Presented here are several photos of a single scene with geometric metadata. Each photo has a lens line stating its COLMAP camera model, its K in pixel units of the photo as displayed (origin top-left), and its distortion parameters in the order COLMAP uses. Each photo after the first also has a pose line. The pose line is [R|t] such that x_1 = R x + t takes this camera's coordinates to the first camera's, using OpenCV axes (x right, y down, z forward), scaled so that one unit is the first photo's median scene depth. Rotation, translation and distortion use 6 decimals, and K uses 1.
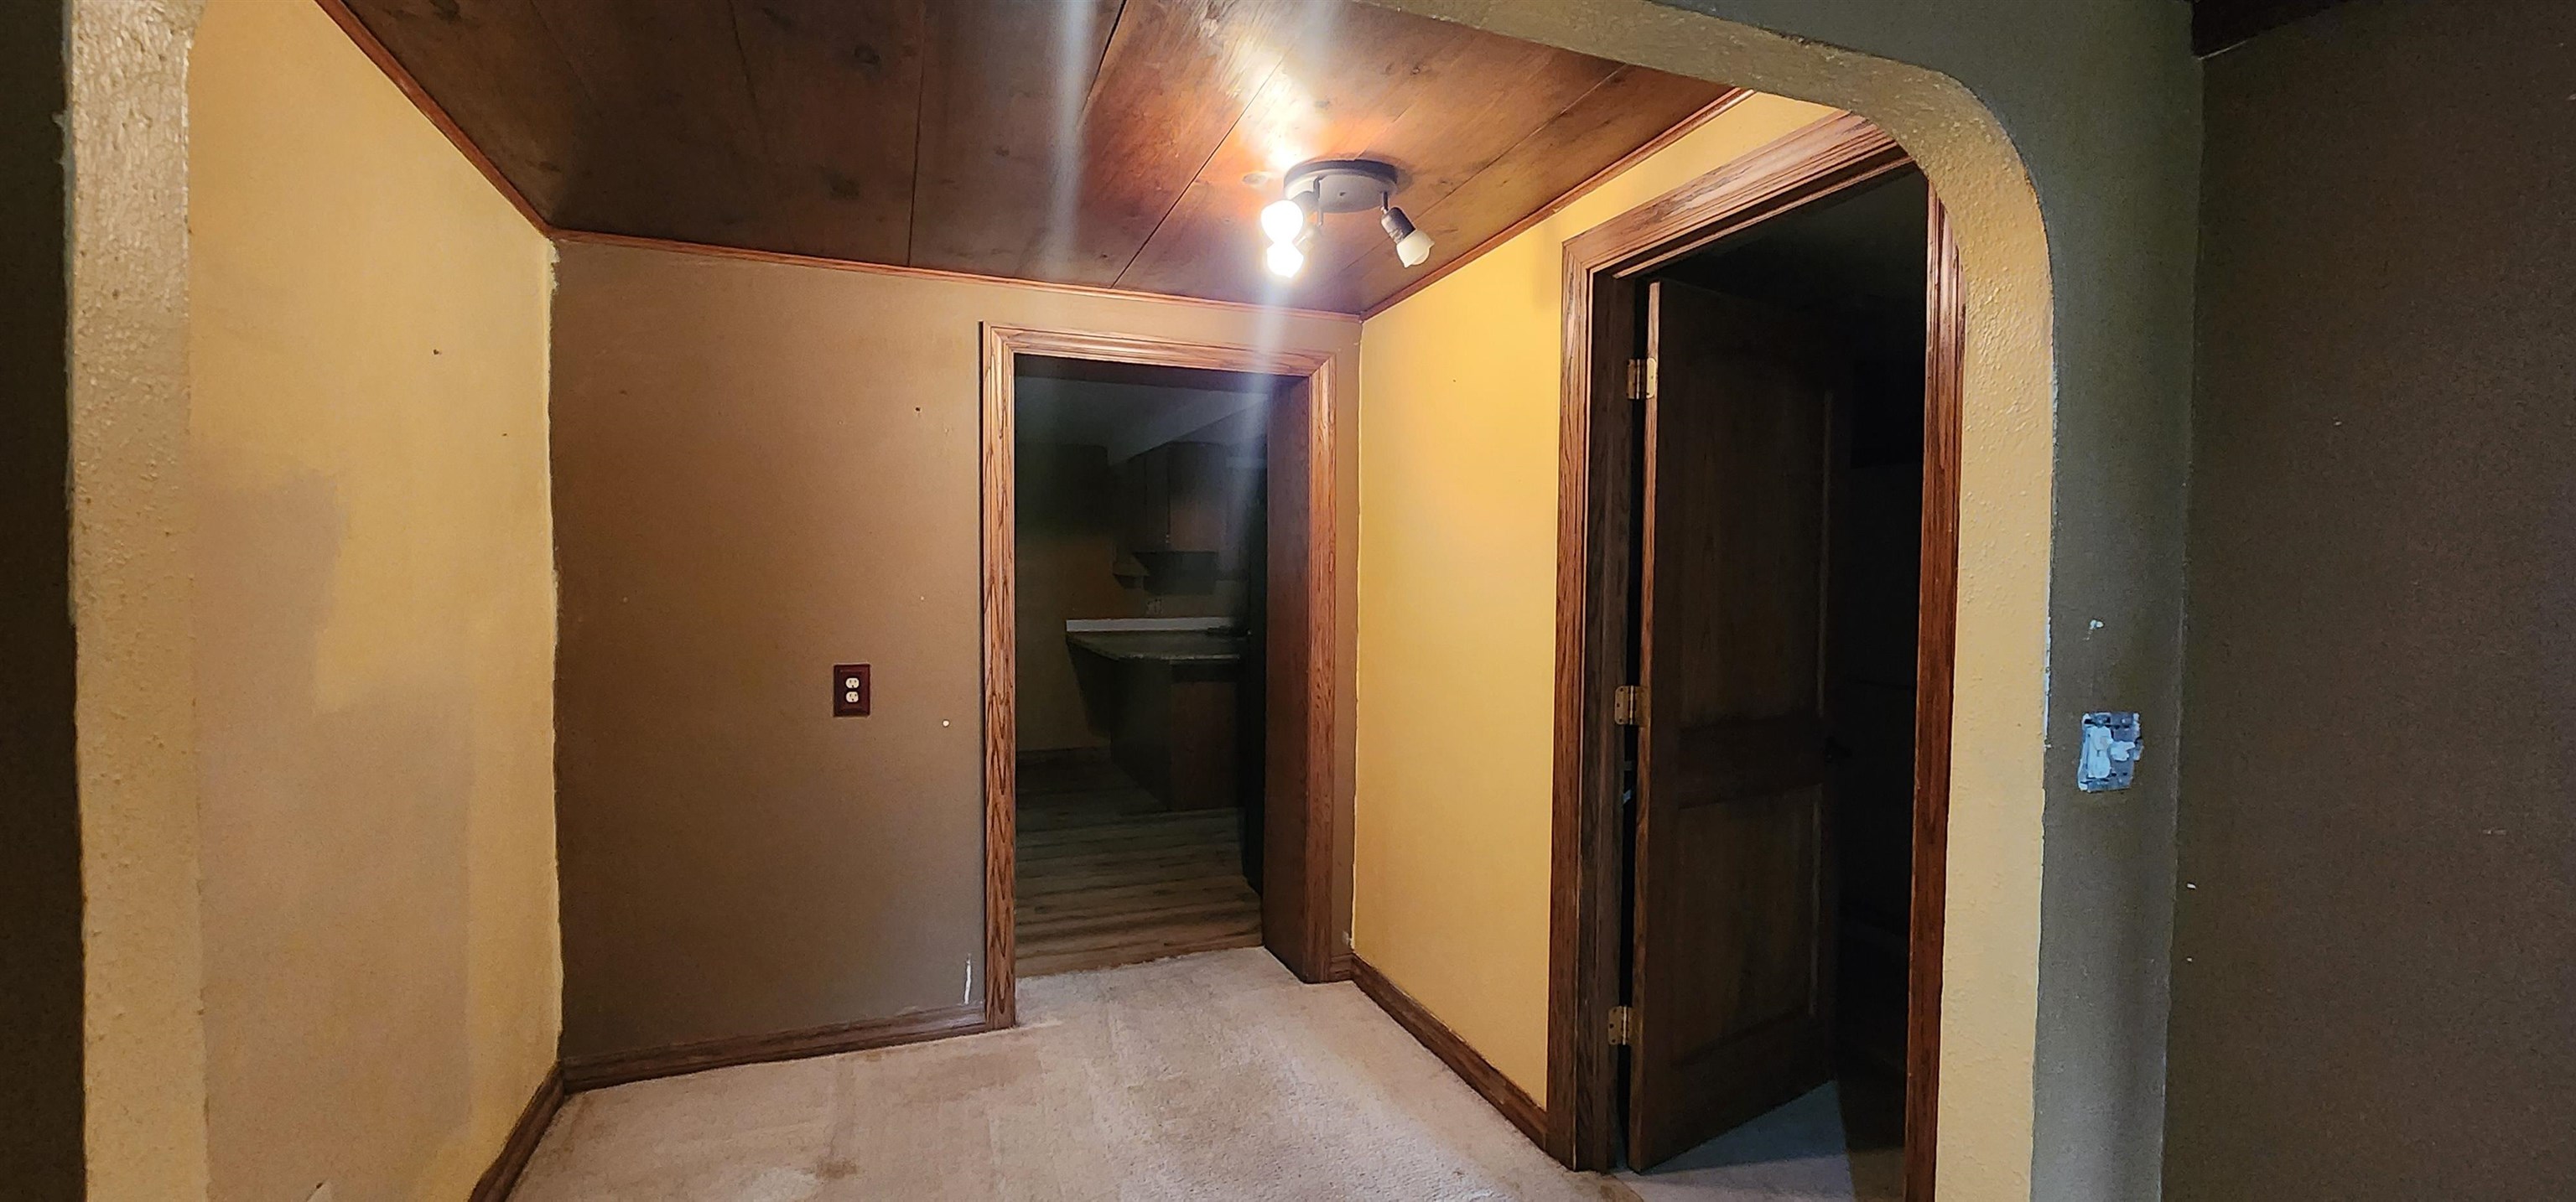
lens RADIAL K [[1055.9, 0, 1288.2], [0, 1055.9, 602.7], [0, 0, 1]] dist [-0.002418, 0.000578]
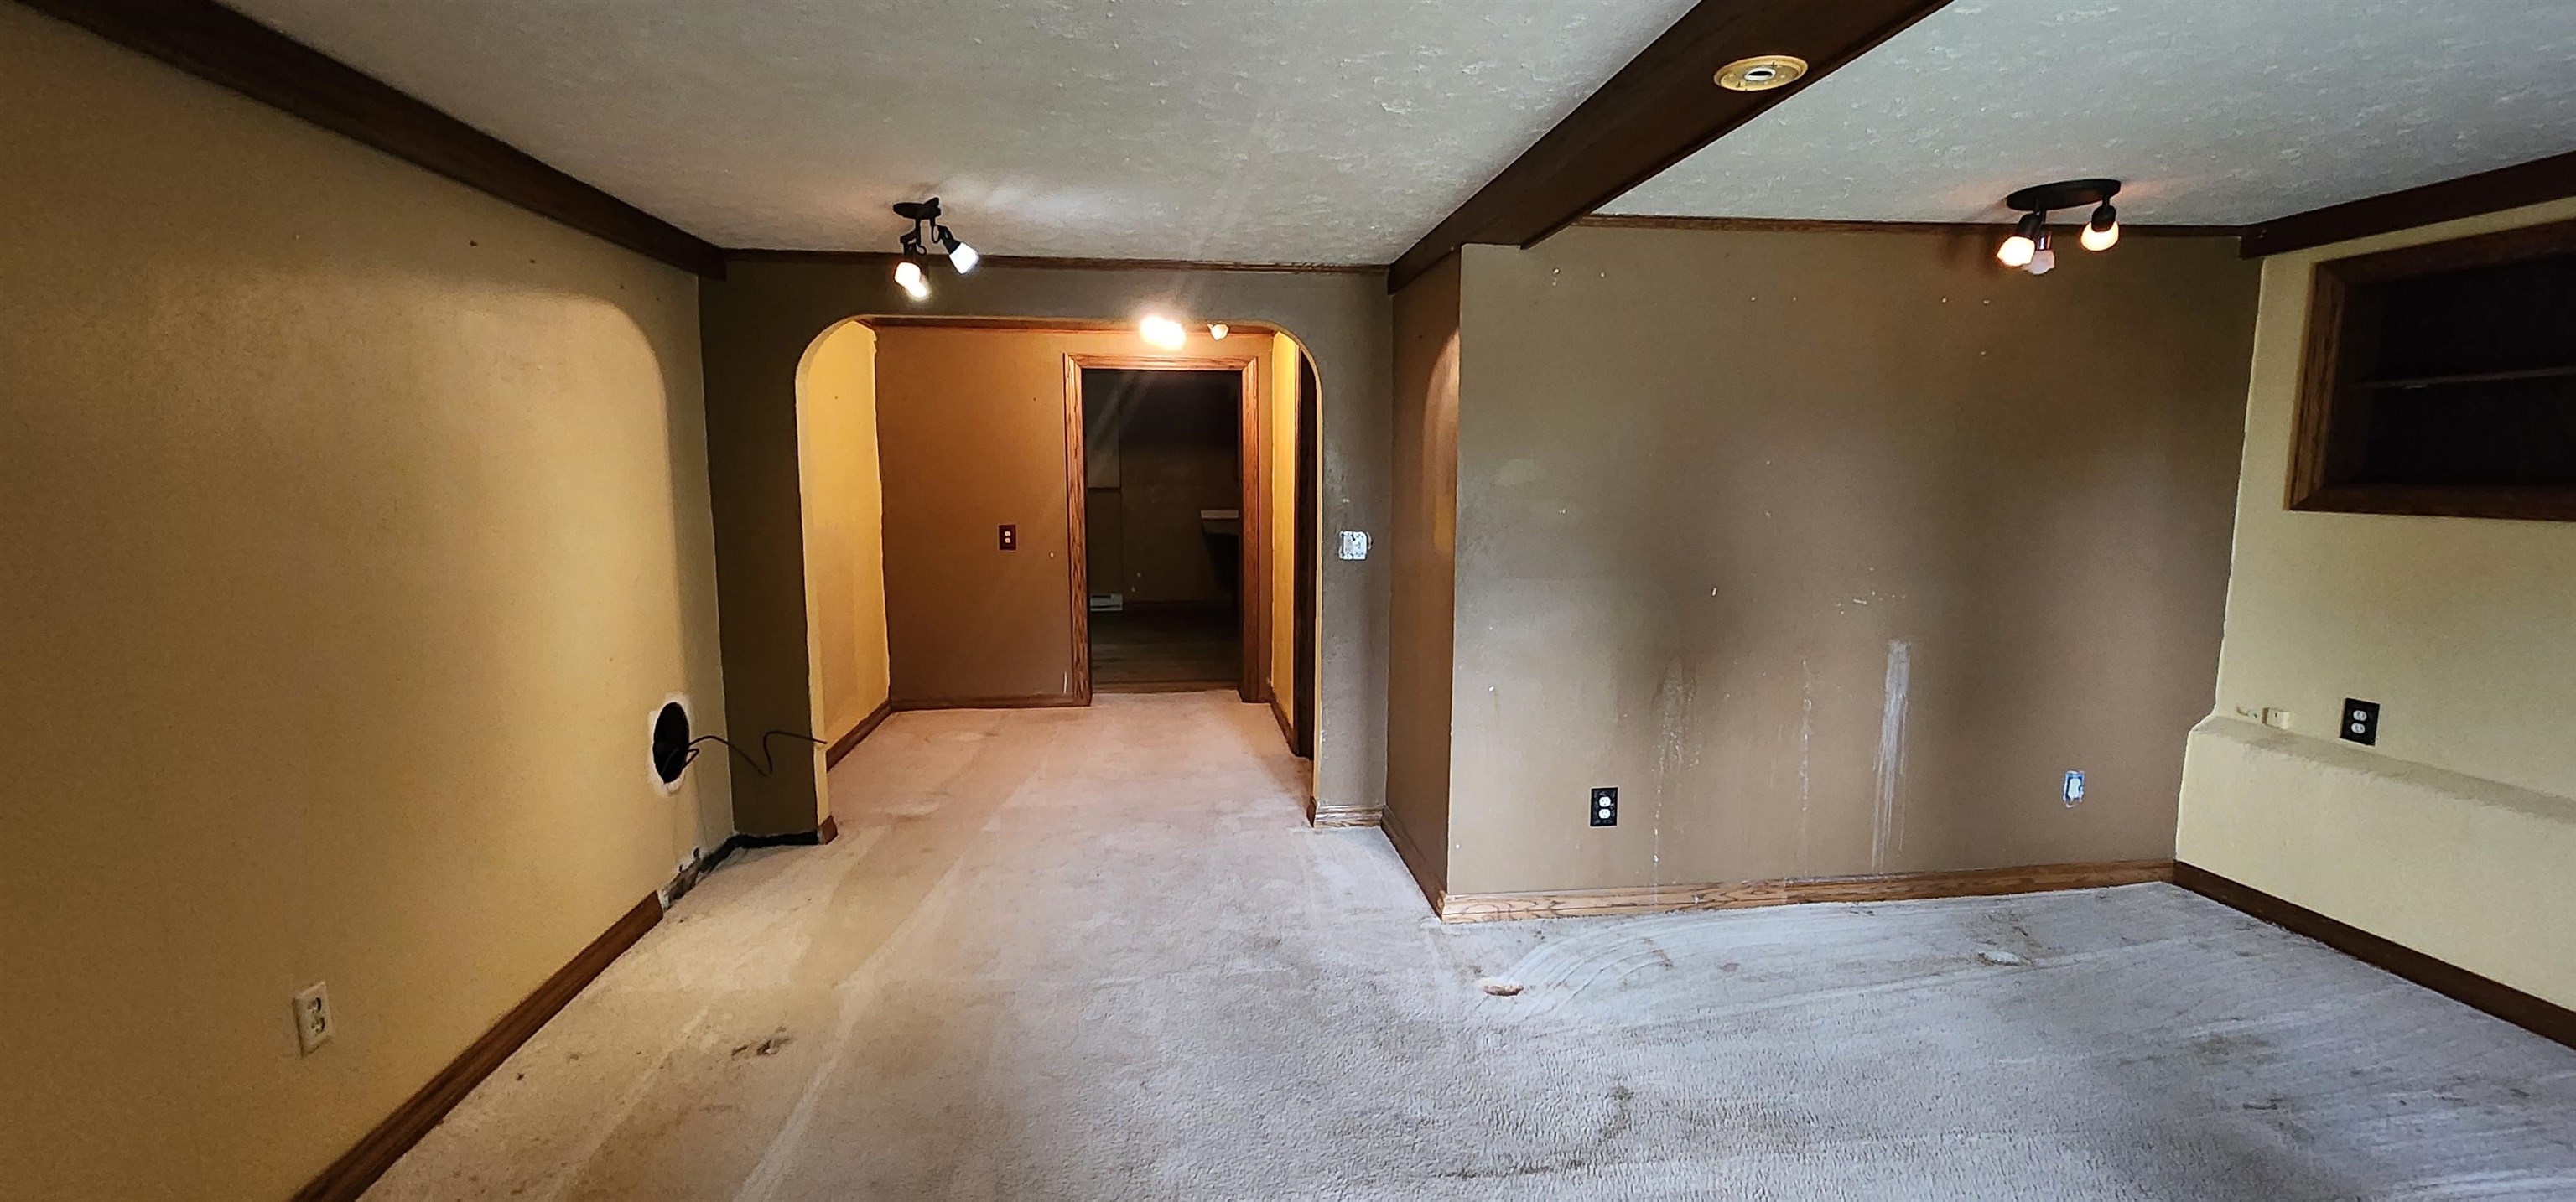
lens RADIAL K [[1055.9, 0, 1291.7], [0, 1055.9, 599.9], [0, 0, 1]] dist [-0.002418, 0.000578]
pose [[0.970706, 0.024608, -0.239007, 0.612142], [-0.002478, 0.995714, 0.092455, 0.012110], [0.240258, -0.089154, 0.966606, -0.862644]]
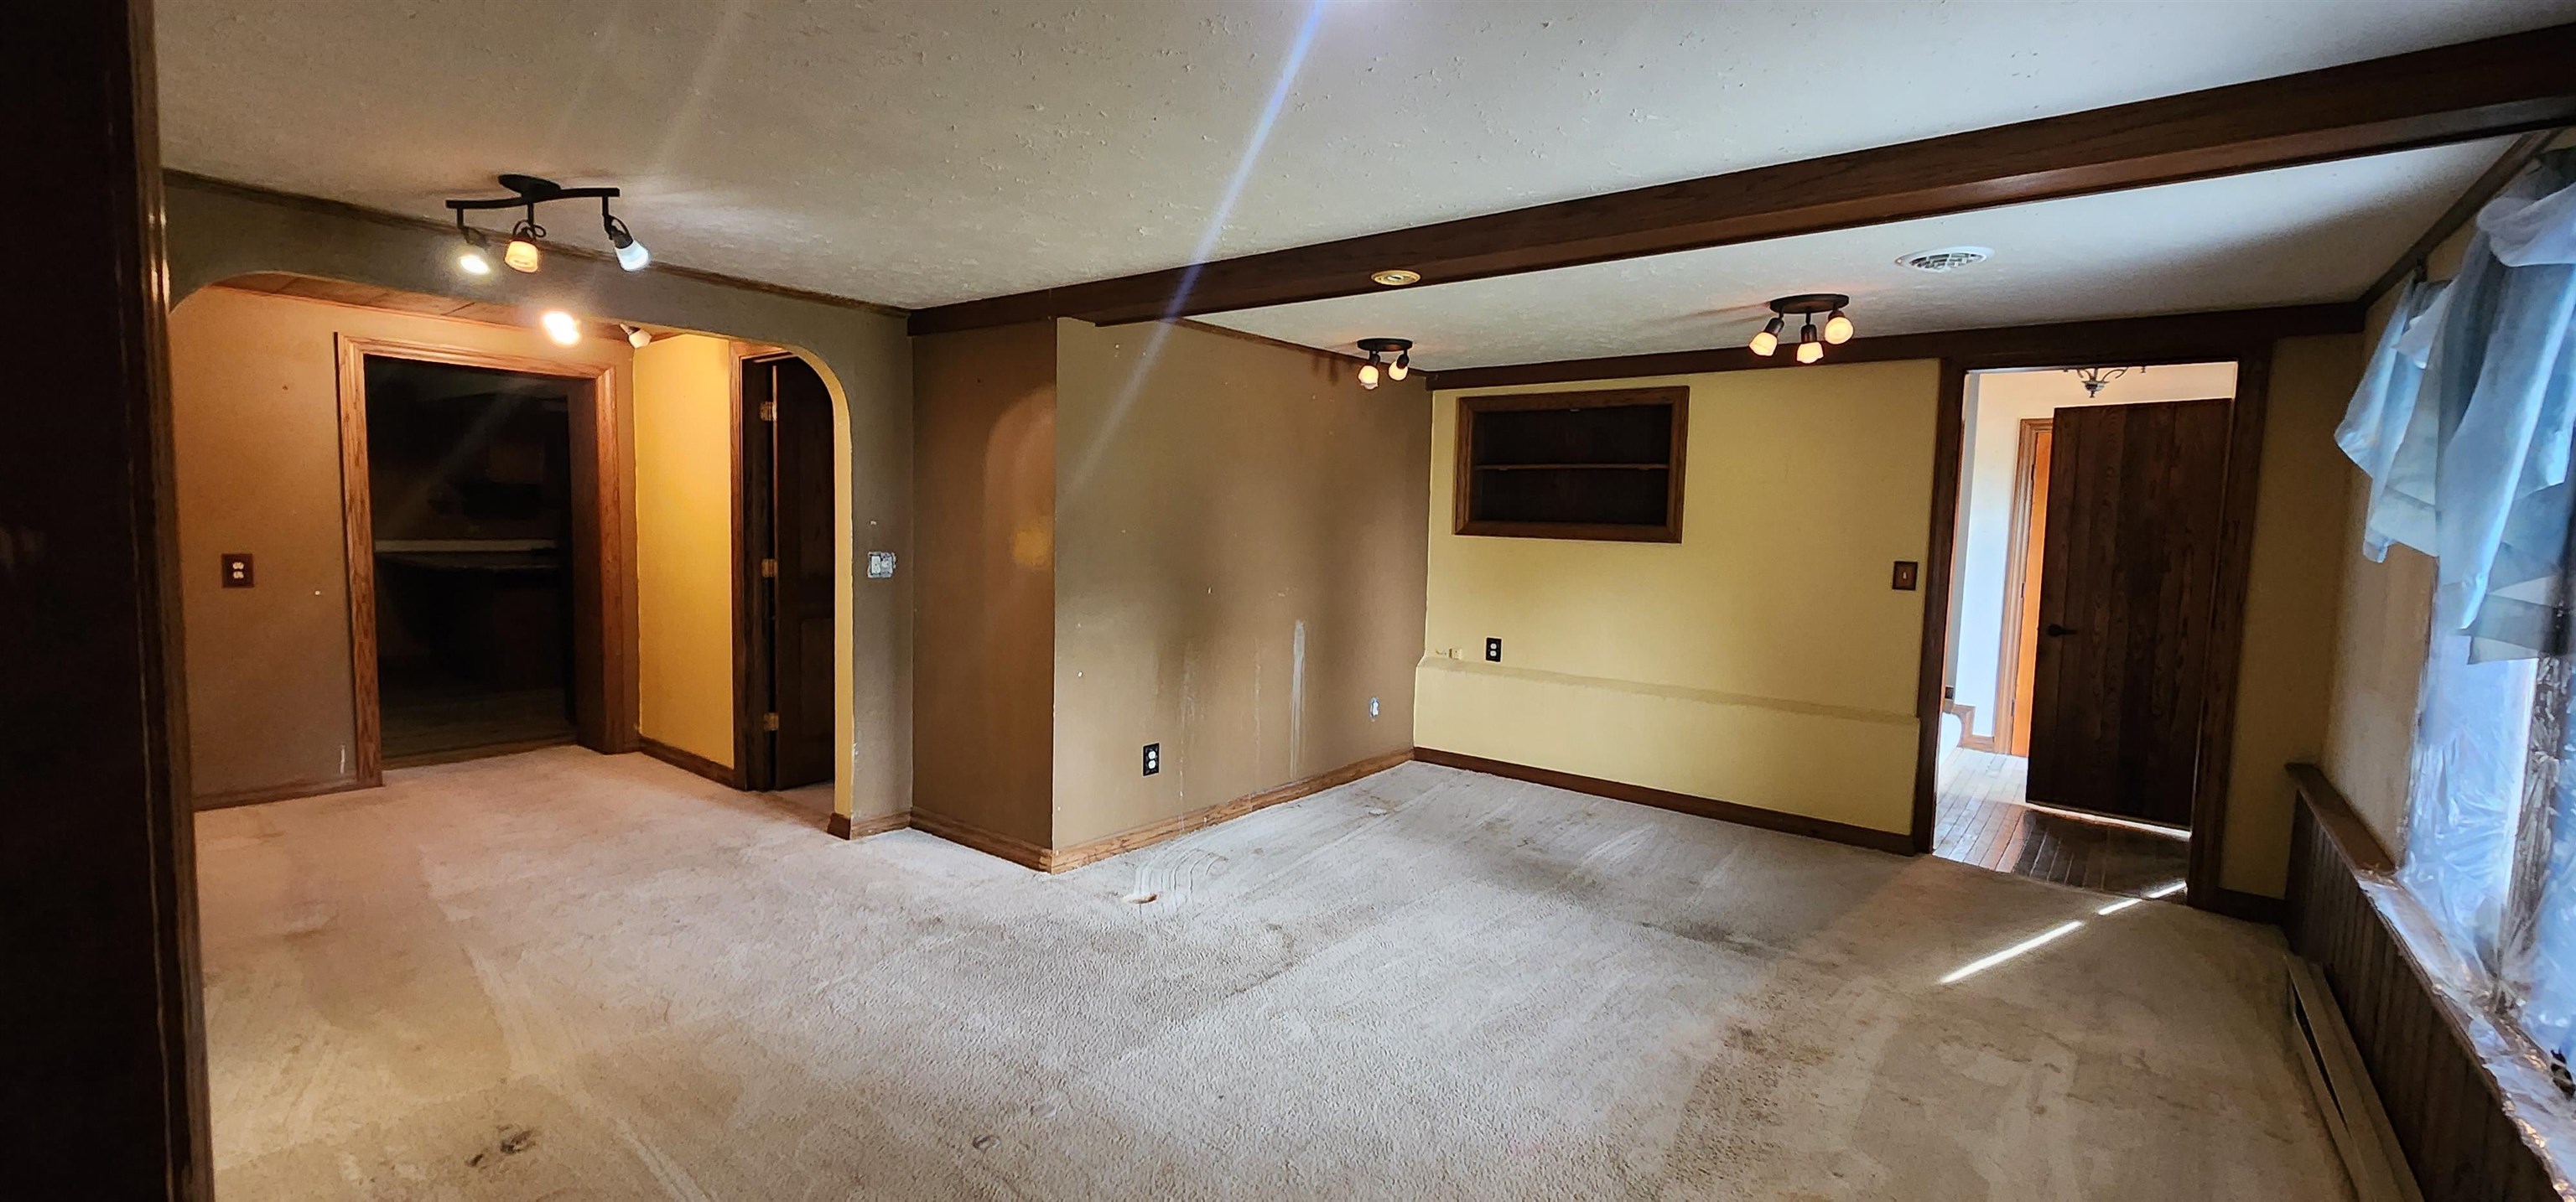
lens RADIAL K [[1055.9, 0, 1286.0], [0, 1055.9, 604.2], [0, 0, 1]] dist [-0.002418, 0.000578]
pose [[0.859005, -0.024982, 0.511357, 0.104268], [-0.005389, 0.998312, 0.057824, 0.033741], [-0.511938, -0.052427, 0.857421, -1.049833]]
